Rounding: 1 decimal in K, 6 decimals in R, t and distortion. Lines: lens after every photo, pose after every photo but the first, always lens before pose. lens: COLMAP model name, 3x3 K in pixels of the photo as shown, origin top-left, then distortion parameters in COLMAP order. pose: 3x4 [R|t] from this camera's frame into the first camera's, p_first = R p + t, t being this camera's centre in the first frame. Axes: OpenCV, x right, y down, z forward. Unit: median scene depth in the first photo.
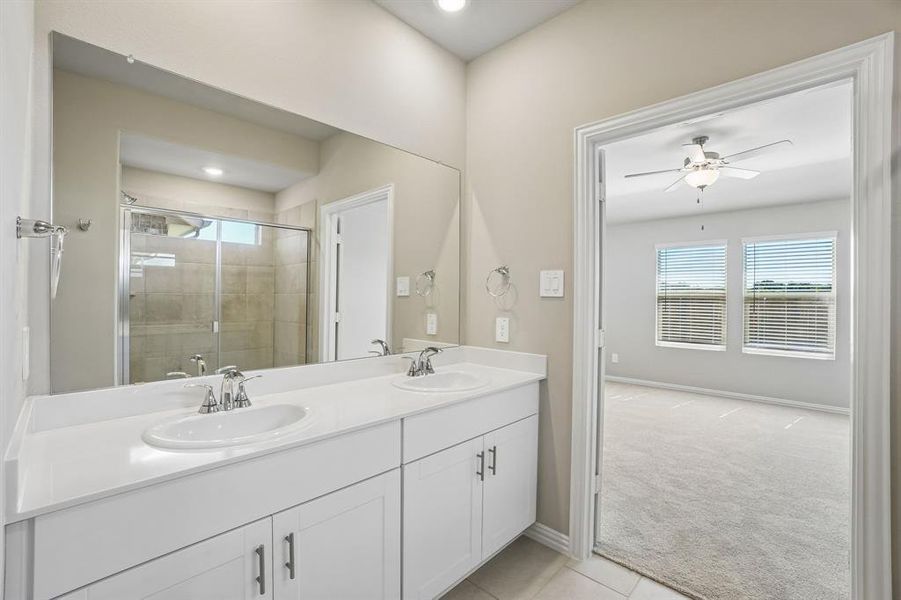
lens RADIAL K [[404.3, 0, 454.8], [0, 404.3, 297.3], [0, 0, 1]] dist [-0.064063, 0.015718]
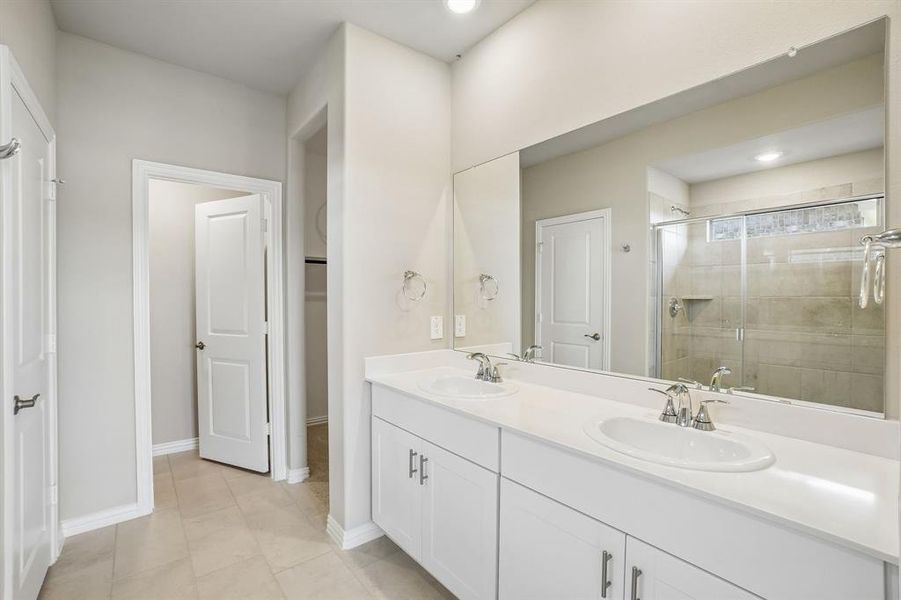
lens RADIAL K [[410.5, 0, 445.9], [0, 410.5, 291.3], [0, 0, 1]] dist [-0.065797, 0.024626]
pose [[-0.174153, -0.016302, -0.984584, 0.961836], [0.001060, 0.999859, -0.016742, -0.020176], [0.984718, -0.003959, -0.174111, 1.129864]]
